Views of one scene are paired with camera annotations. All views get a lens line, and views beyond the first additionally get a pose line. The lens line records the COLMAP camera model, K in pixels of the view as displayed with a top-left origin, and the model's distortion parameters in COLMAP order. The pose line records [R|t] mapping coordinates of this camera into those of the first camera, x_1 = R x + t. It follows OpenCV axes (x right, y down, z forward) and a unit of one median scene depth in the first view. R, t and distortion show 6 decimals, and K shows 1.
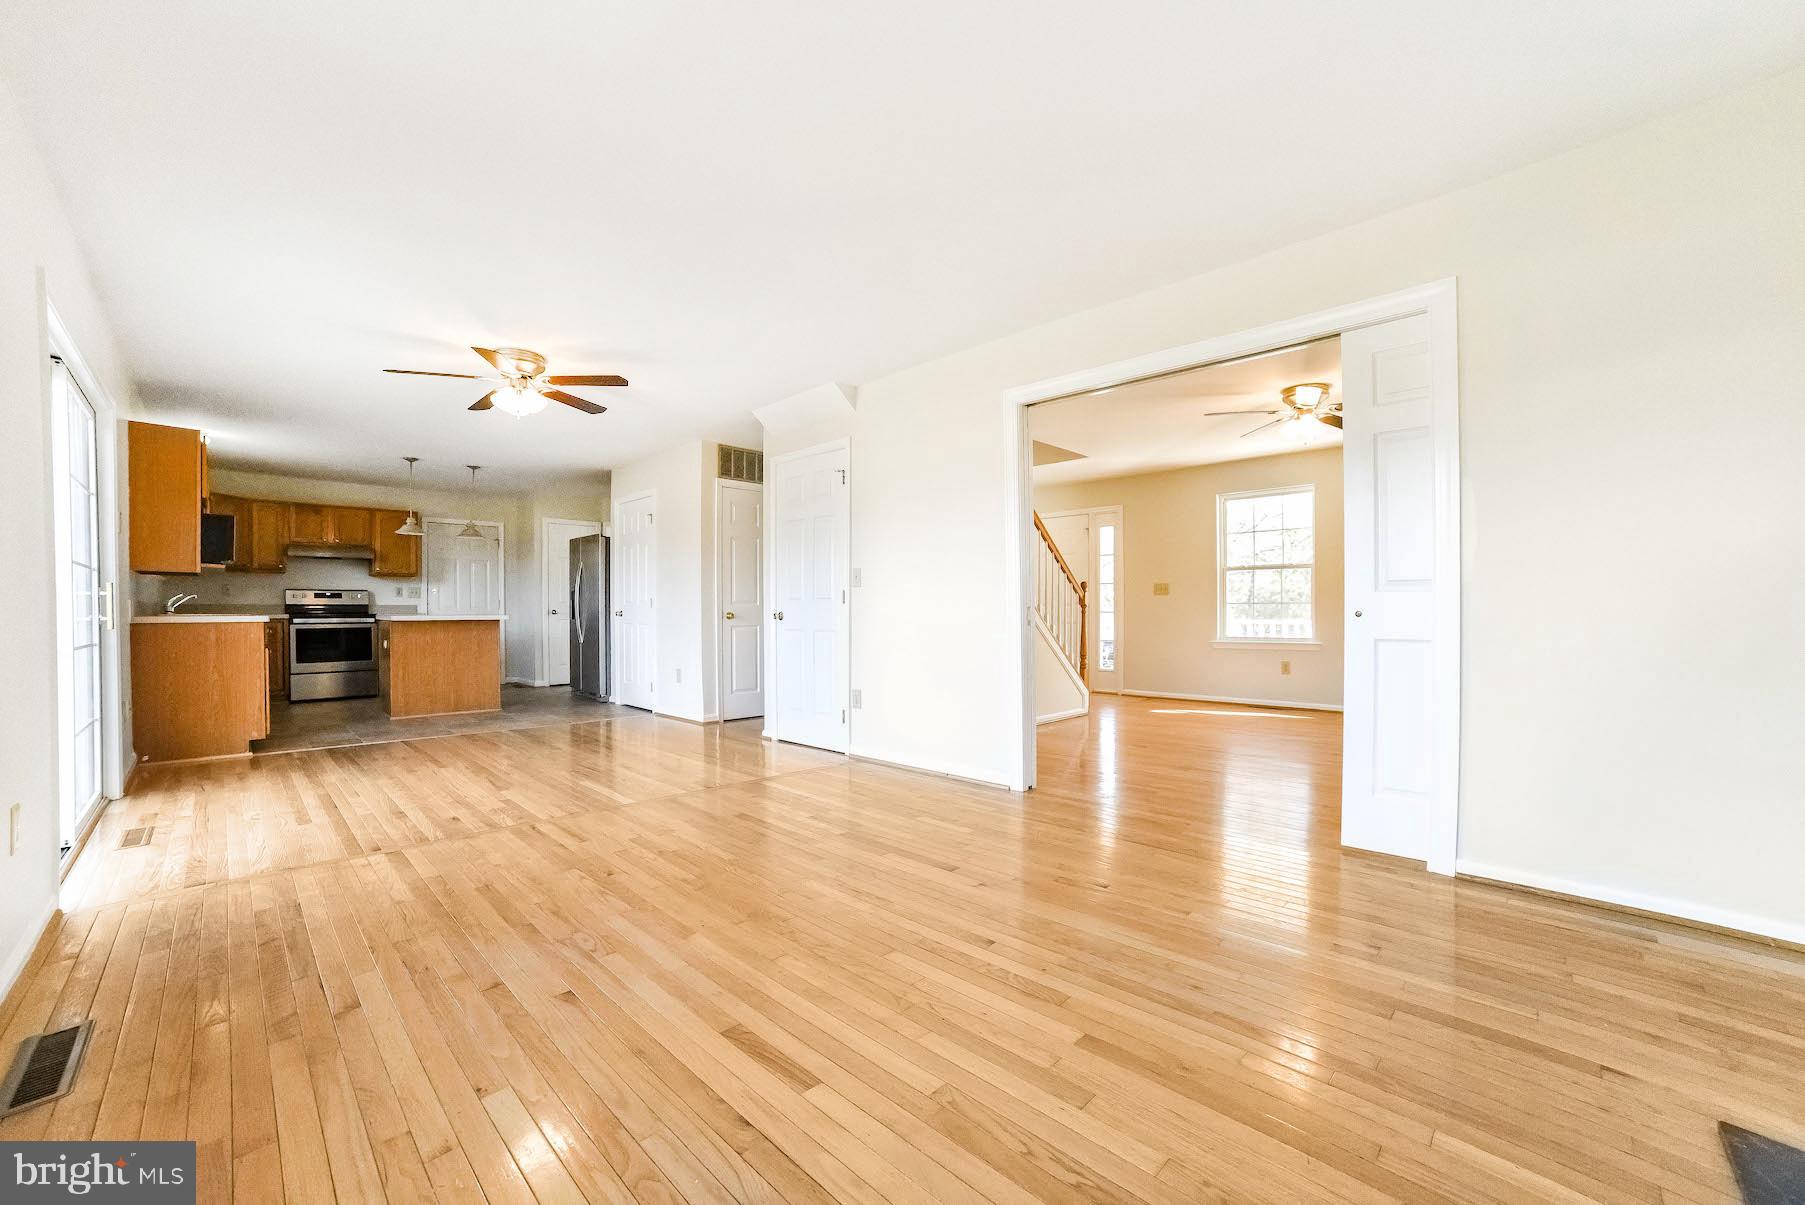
lens RADIAL K [[719.7, 0, 888.5], [0, 719.7, 619.3], [0, 0, 1]] dist [-0.048781, 0.013672]
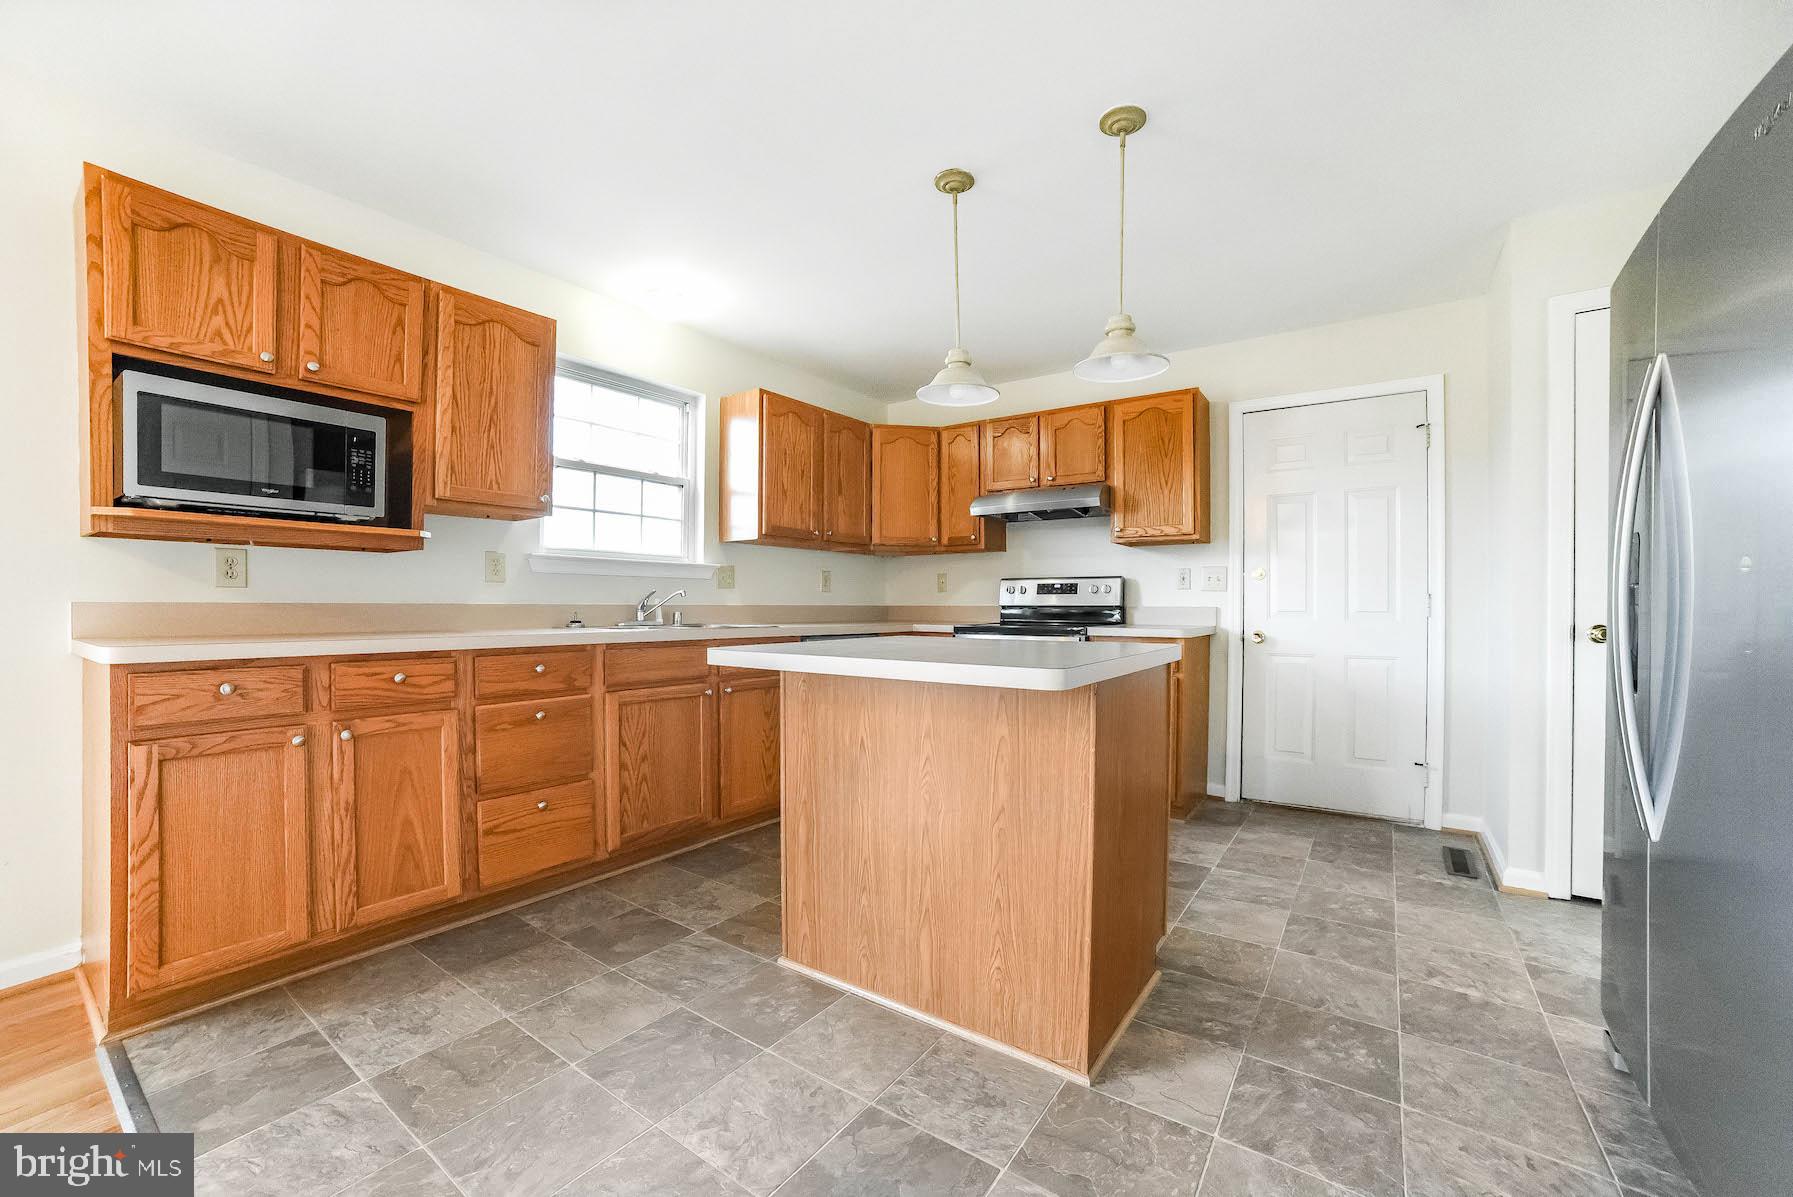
lens RADIAL K [[714.9, 0, 909.4], [0, 714.9, 611.3], [0, 0, 1]] dist [-0.048781, 0.013672]
pose [[0.200909, 0.009879, -0.979560, -0.299475], [-0.018404, 0.999811, 0.006308, -0.018358], [0.979437, 0.016761, 0.201053, 0.780861]]
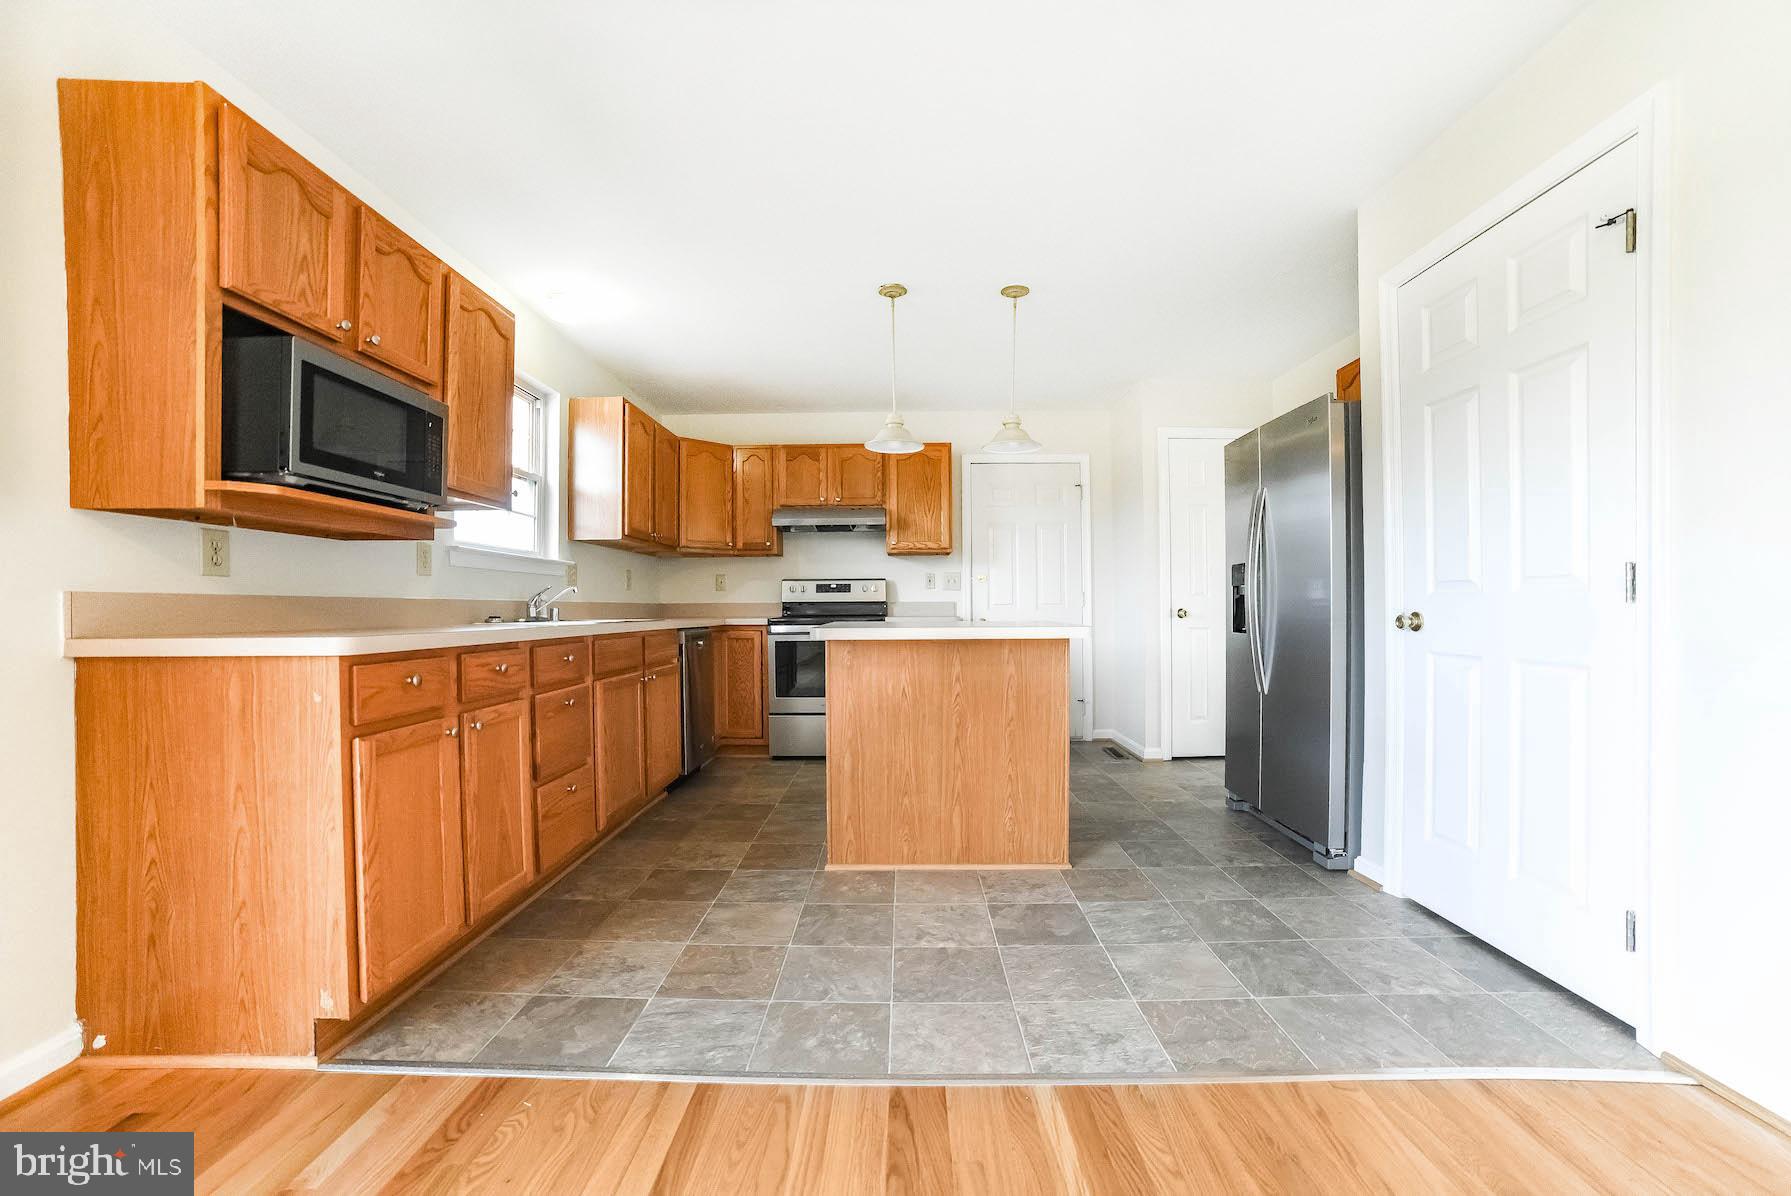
lens RADIAL K [[714.1, 0, 908.0], [0, 714.1, 609.2], [0, 0, 1]] dist [-0.048781, 0.013672]
pose [[0.723004, -0.004447, -0.690830, -0.297752], [-0.002369, 0.999957, -0.008917, -0.008952], [0.690840, 0.008084, 0.722962, 0.571956]]
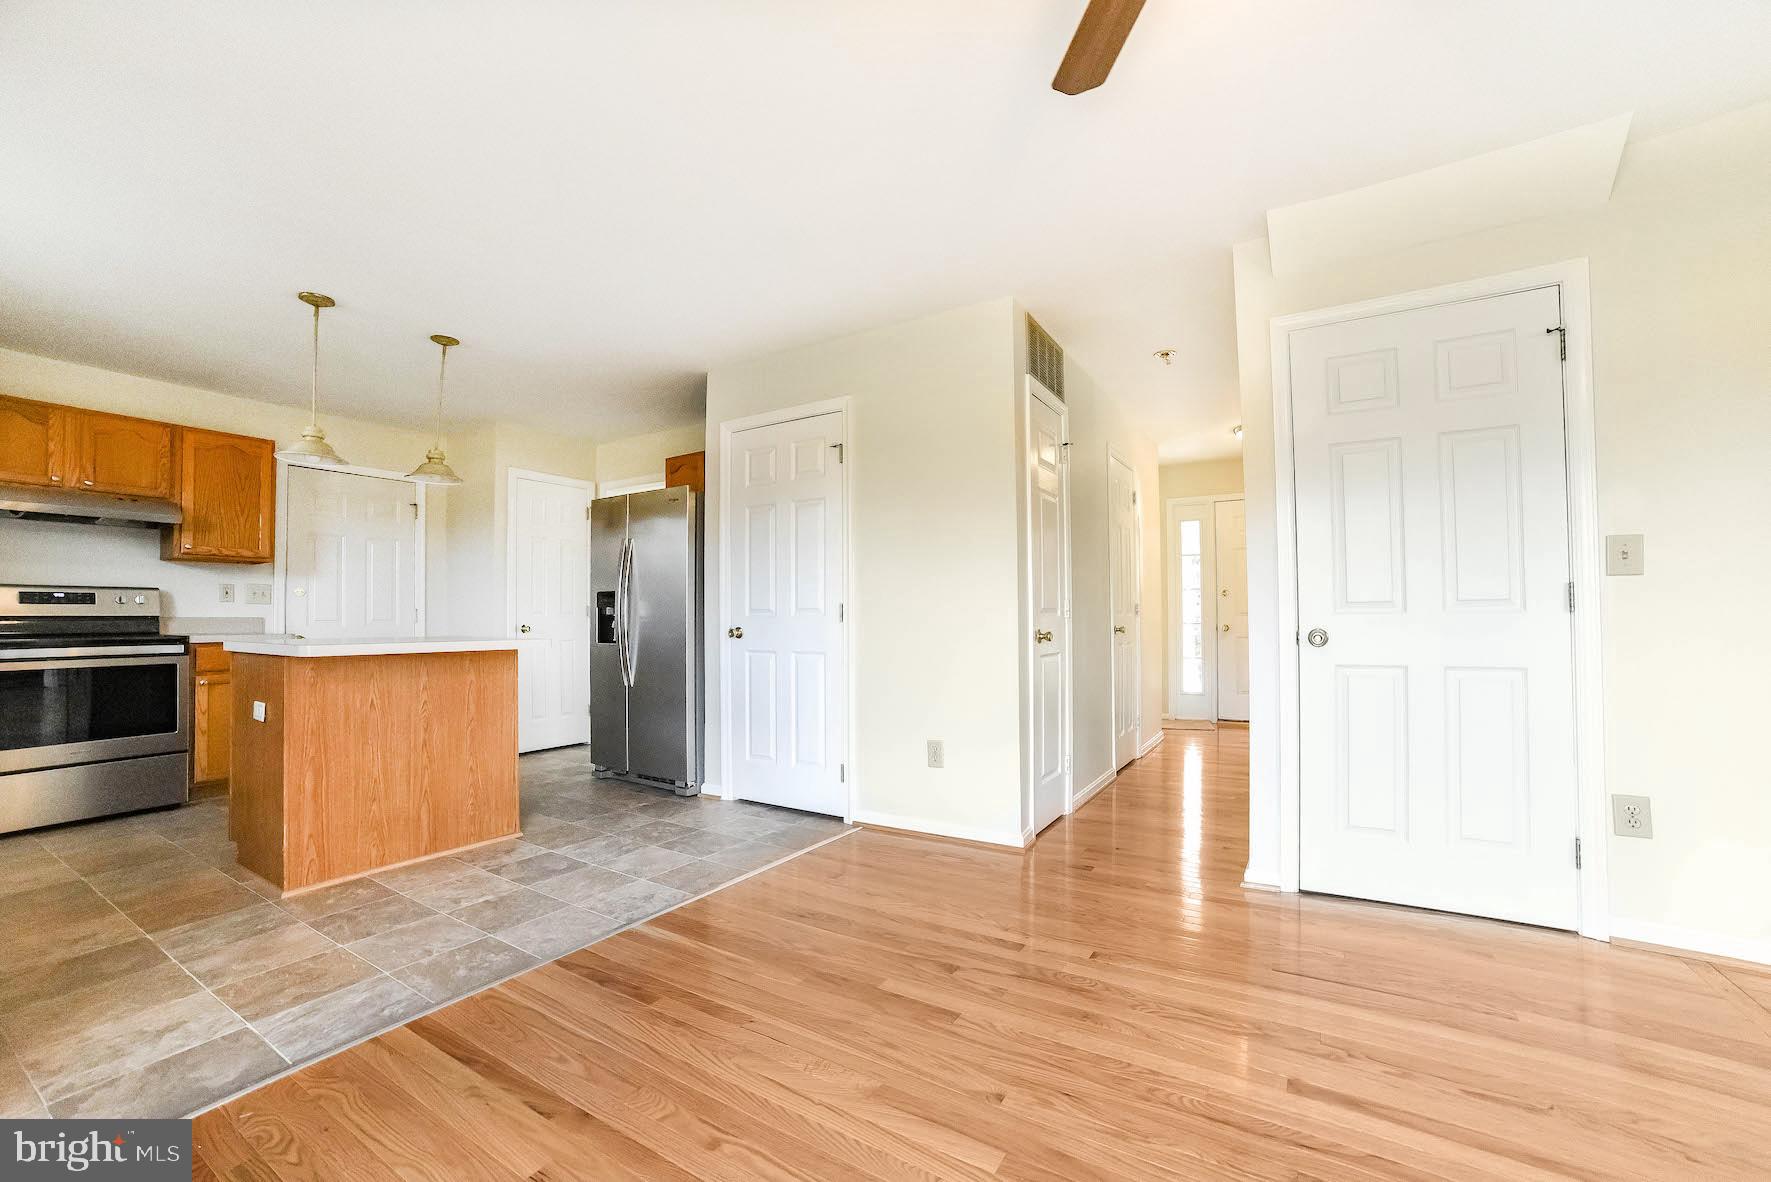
lens RADIAL K [[706.1, 0, 869.5], [0, 706.1, 601.6], [0, 0, 1]] dist [-0.048781, 0.013672]
pose [[0.971228, 0.000343, 0.238152, -0.373737], [0.009404, 0.999164, -0.039792, -0.007952], [-0.237967, 0.040887, 0.970412, 0.420841]]
